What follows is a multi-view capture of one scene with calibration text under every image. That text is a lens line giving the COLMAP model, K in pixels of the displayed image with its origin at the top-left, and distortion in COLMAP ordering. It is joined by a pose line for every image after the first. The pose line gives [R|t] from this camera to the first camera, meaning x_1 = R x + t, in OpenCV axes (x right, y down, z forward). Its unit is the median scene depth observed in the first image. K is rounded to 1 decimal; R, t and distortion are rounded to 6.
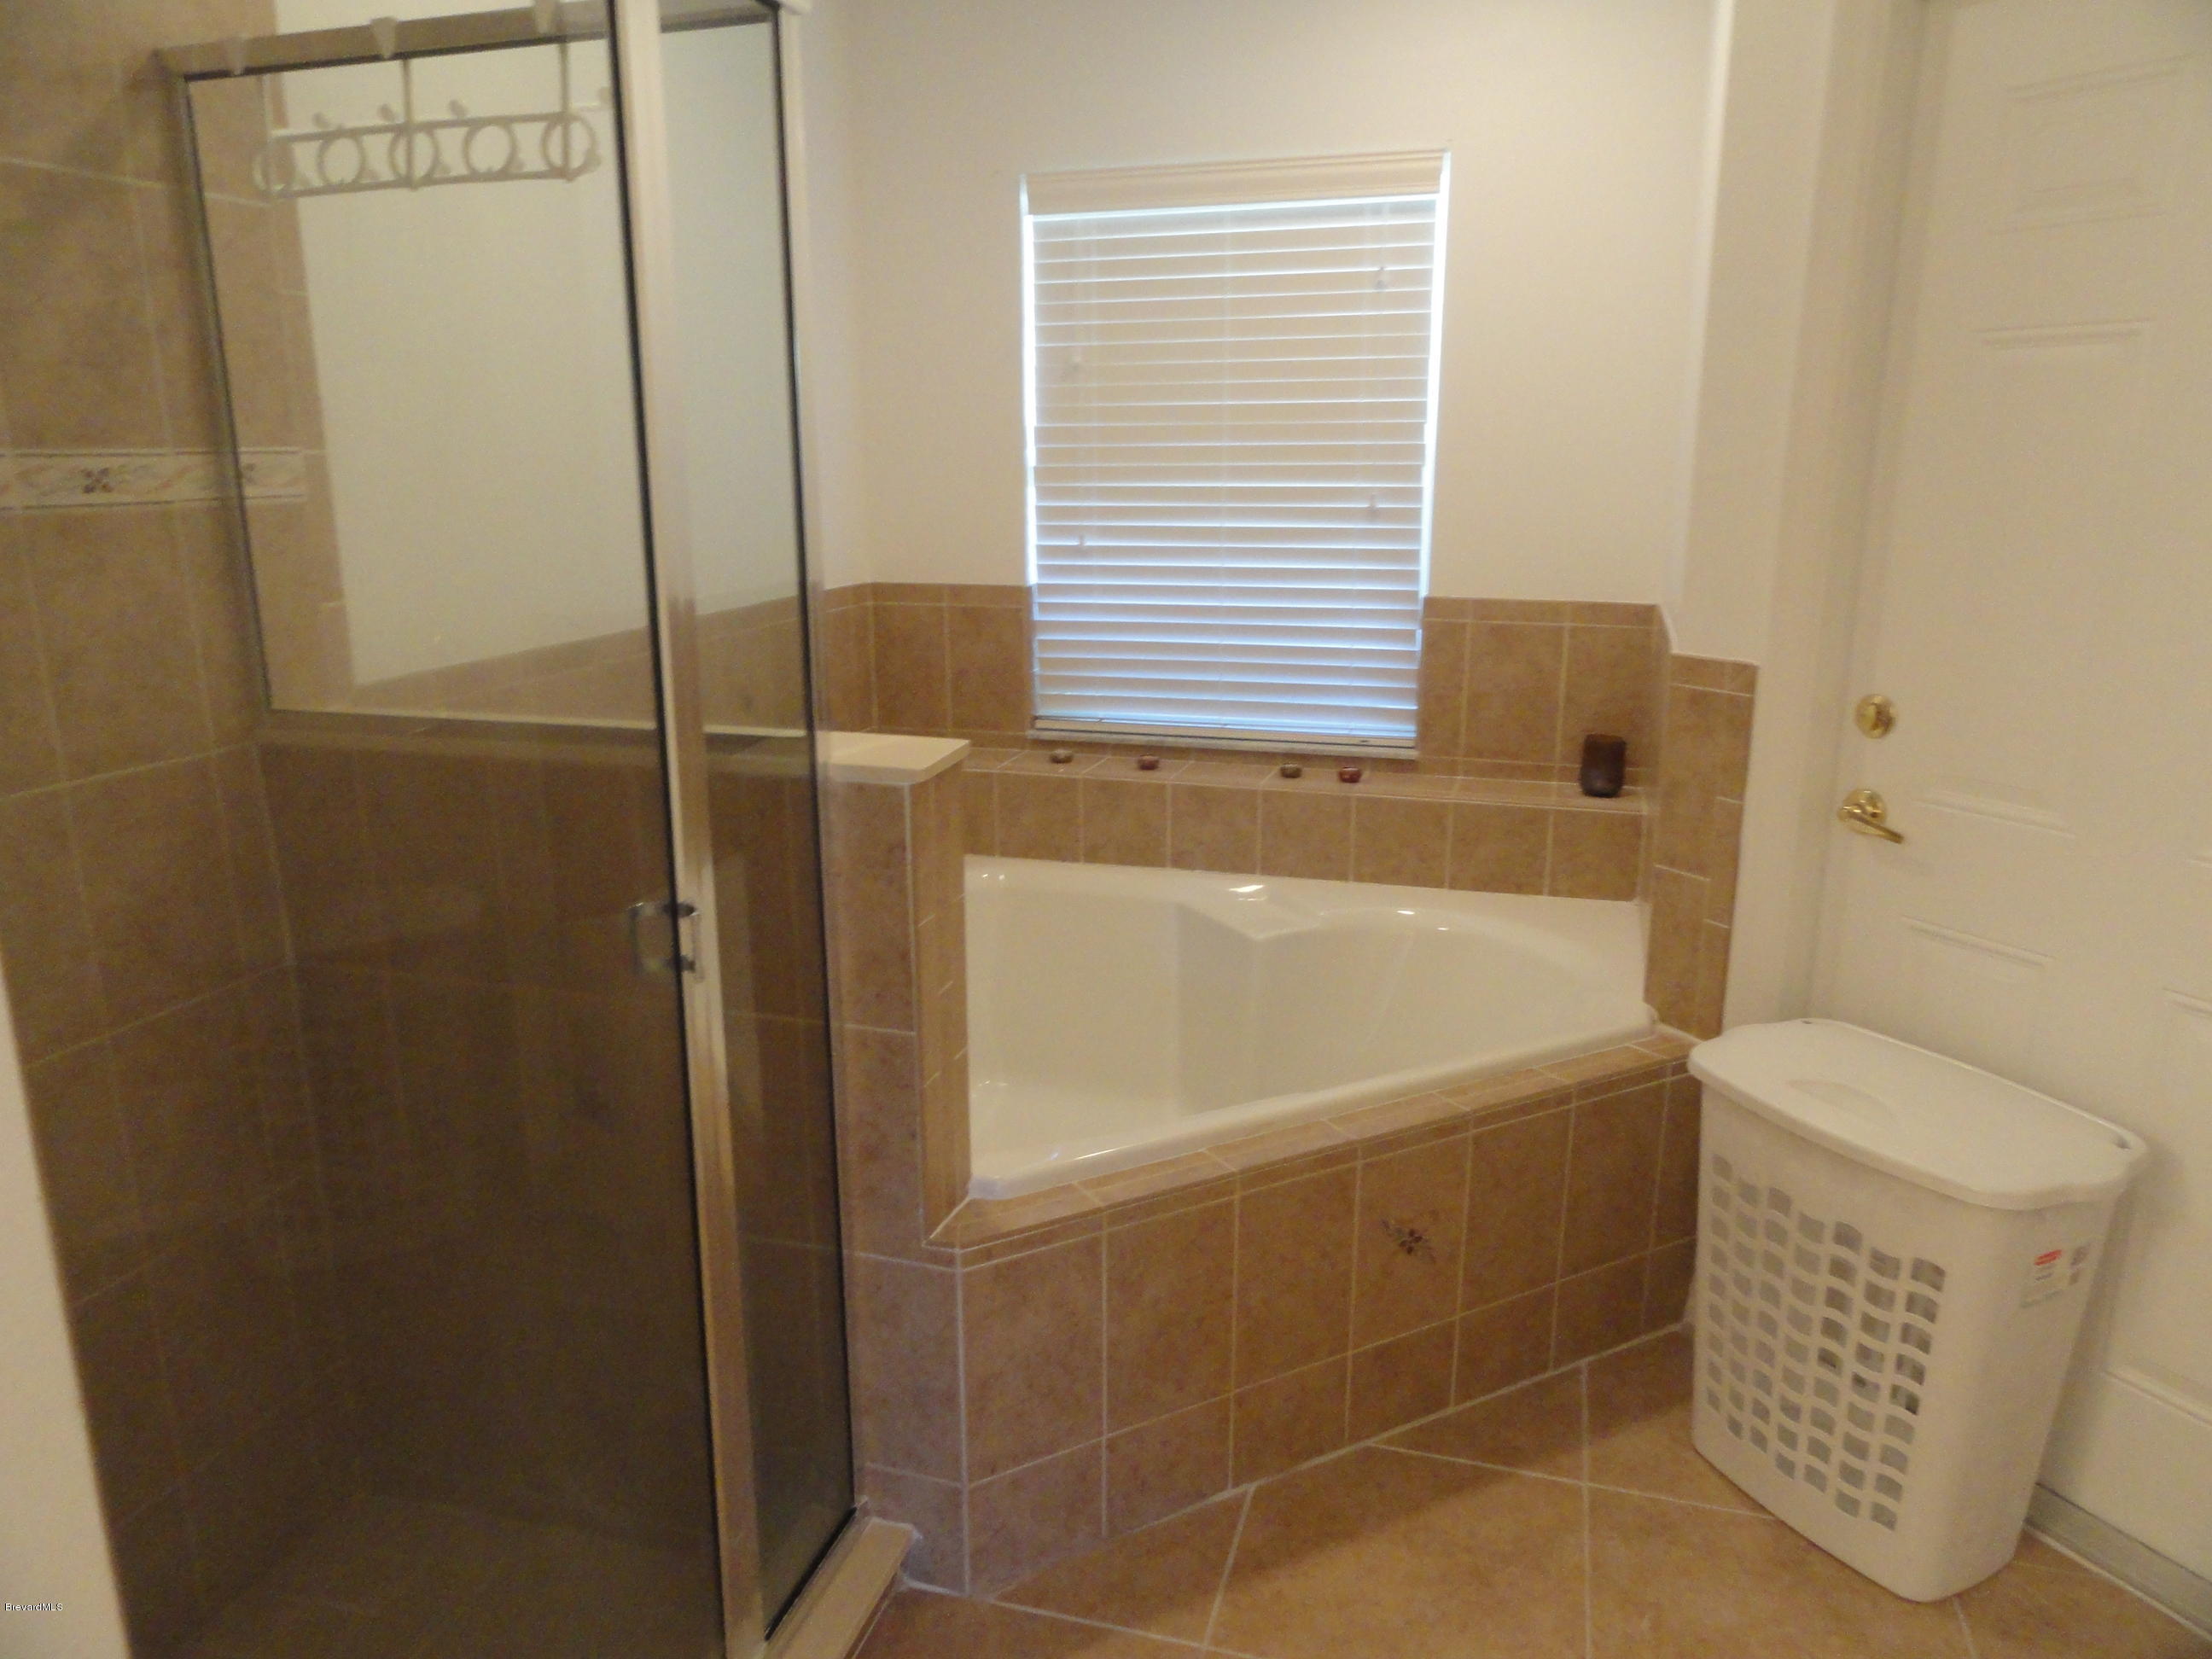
lens RADIAL K [[1548.9, 0, 1100.5], [0, 1548.9, 832.9], [0, 0, 1]] dist [-0.000039, 0.001030]
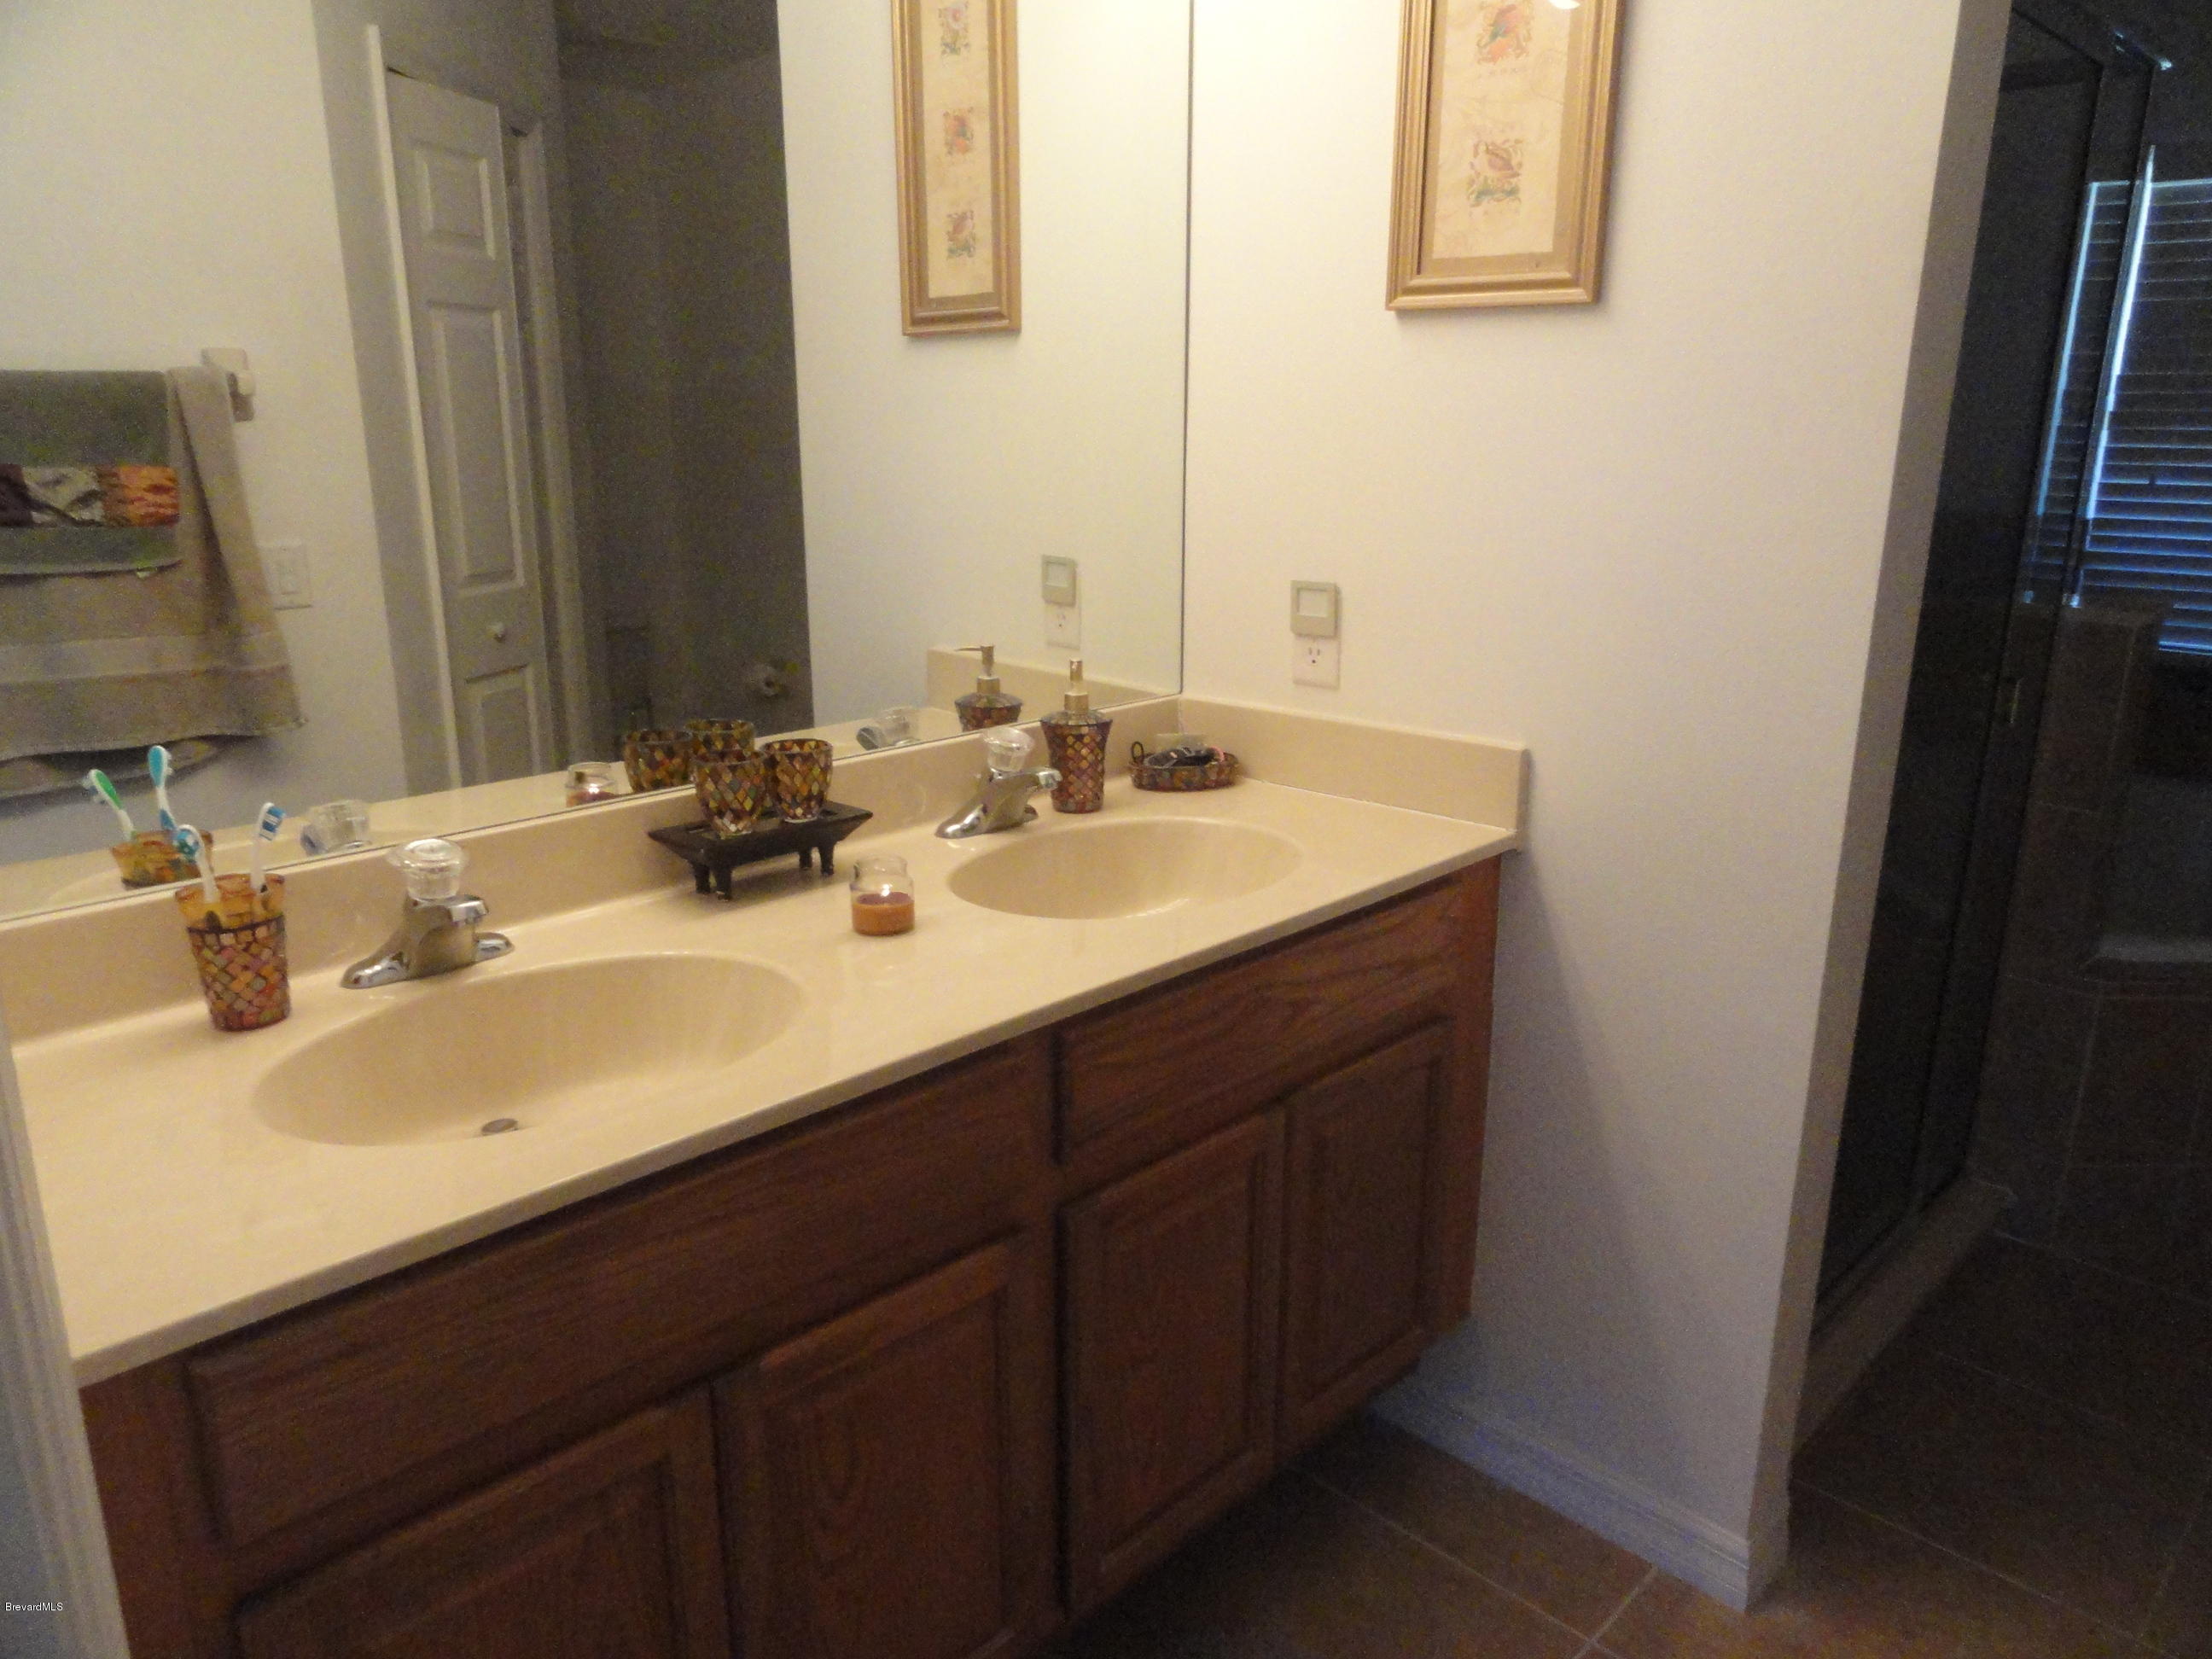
lens RADIAL K [[1548.9, 0, 1107.2], [0, 1548.9, 824.4], [0, 0, 1]] dist [-0.000039, 0.001030]
pose [[0.881663, 0.132879, -0.452784, -0.135377], [-0.122807, 0.991082, 0.051724, 0.086893], [0.455619, 0.010002, 0.890119, -0.309268]]
